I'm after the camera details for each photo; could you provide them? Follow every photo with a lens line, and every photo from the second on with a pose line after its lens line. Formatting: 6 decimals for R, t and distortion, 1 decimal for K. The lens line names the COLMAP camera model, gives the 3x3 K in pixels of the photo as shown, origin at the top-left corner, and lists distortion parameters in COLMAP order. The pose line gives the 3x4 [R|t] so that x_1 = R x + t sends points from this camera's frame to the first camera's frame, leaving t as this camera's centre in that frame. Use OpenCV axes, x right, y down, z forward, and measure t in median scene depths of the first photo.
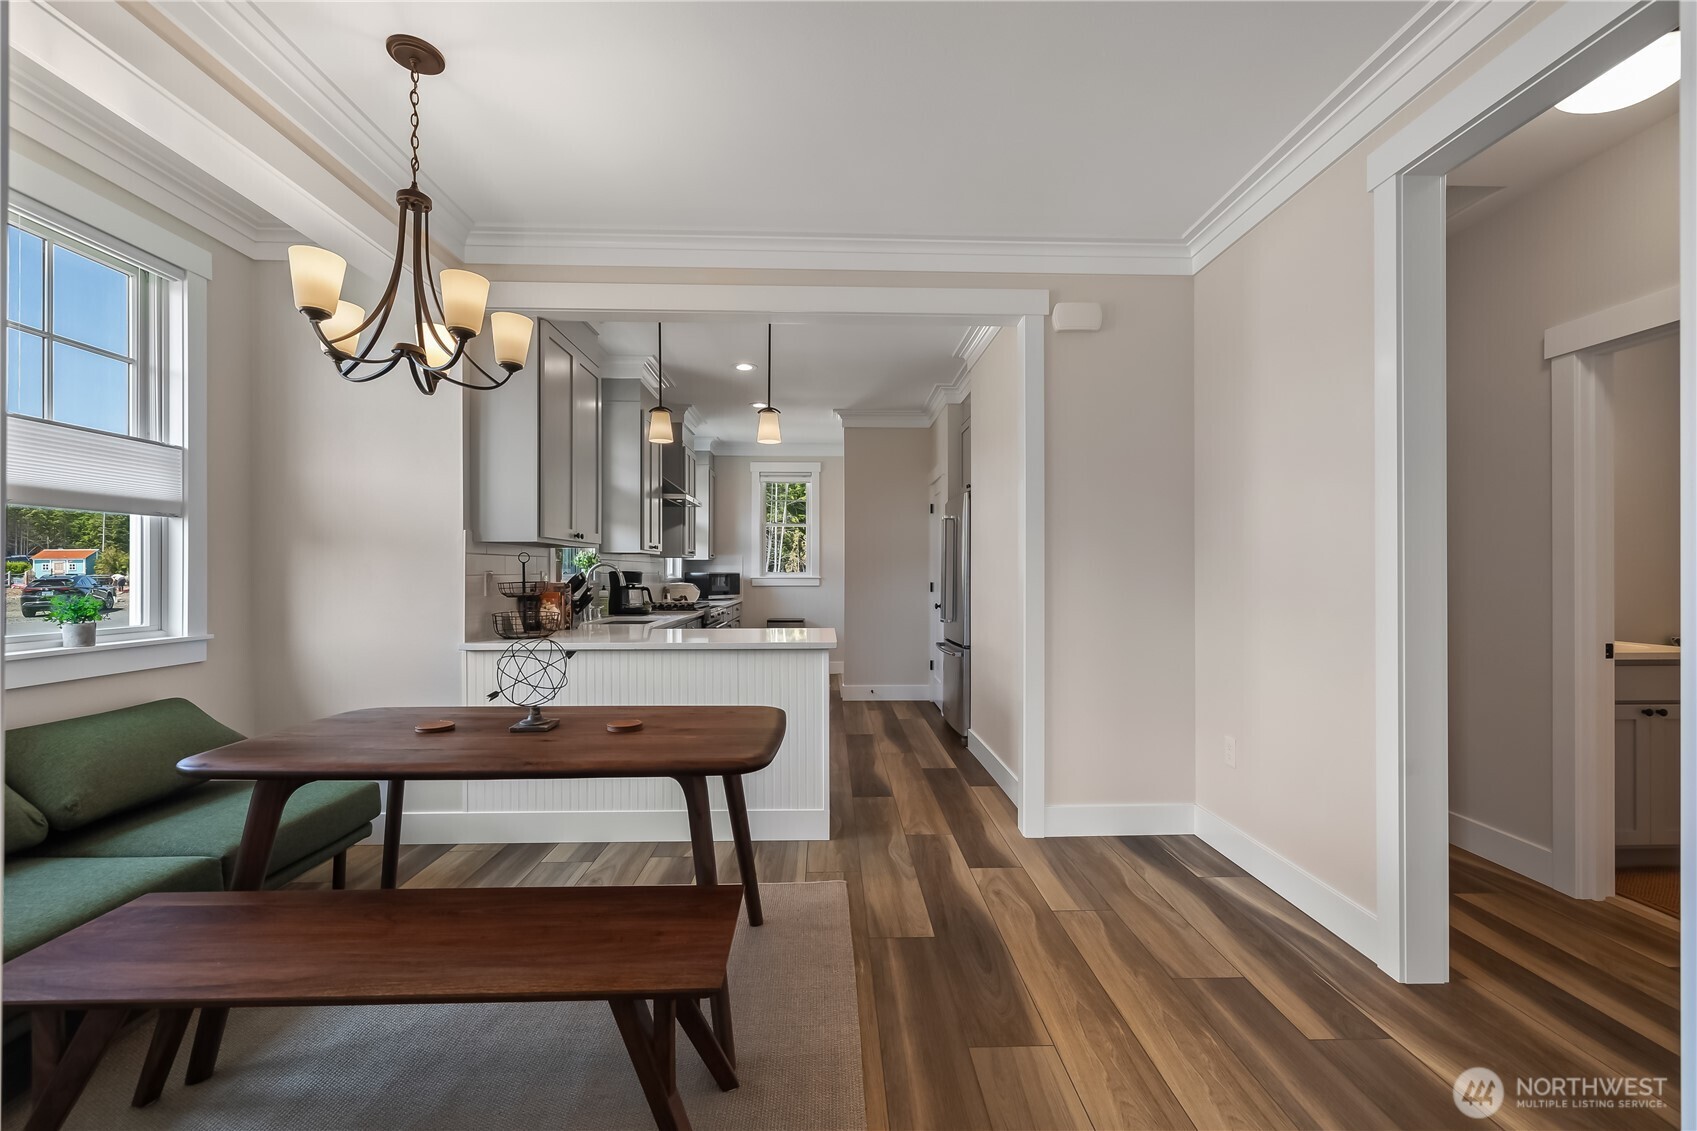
lens RADIAL K [[713.1, 0, 848.5], [0, 713.1, 565.5], [0, 0, 1]] dist [0.000474, 0.000000]
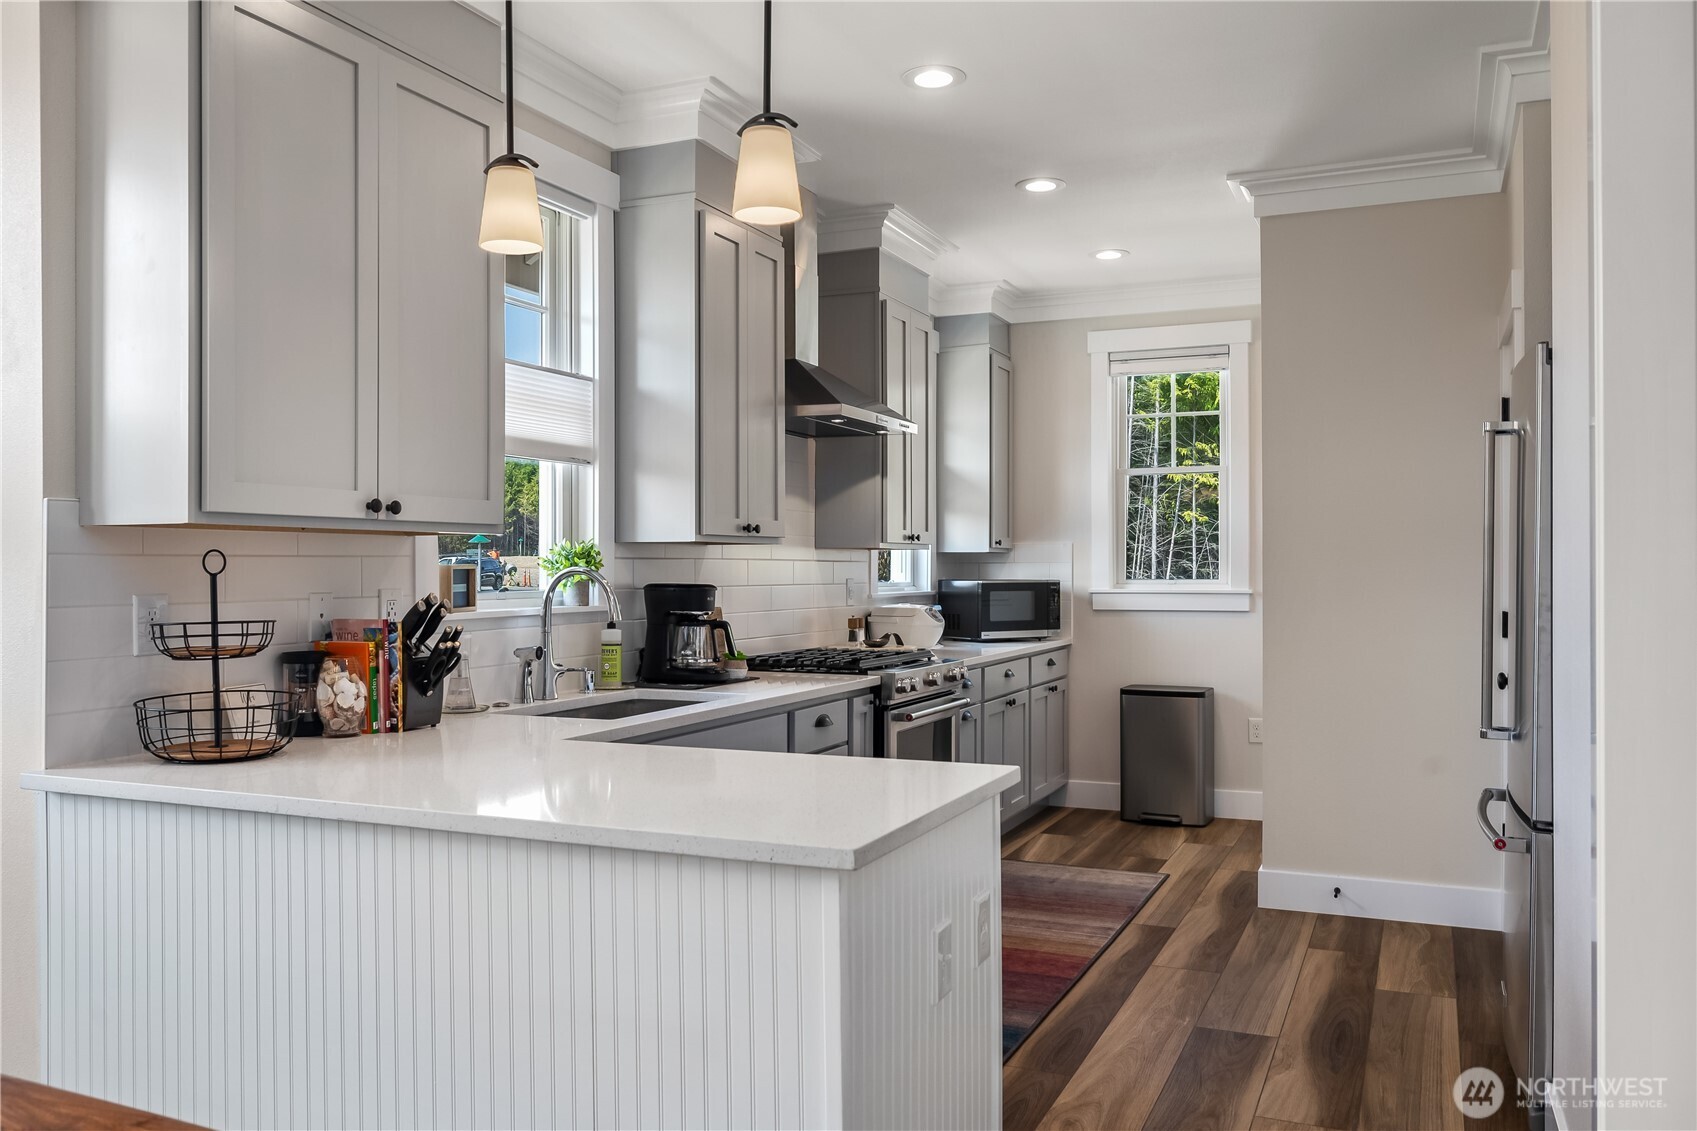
lens RADIAL K [[1307.0, 0, 848.5], [0, 1307.0, 565.5], [0, 0, 1]] dist [-0.008333, -0.002018]
pose [[0.901739, -0.002535, -0.432273, 0.147739], [0.005641, 0.999967, 0.005903, -0.008801], [0.432243, -0.007761, 0.901724, 0.361869]]
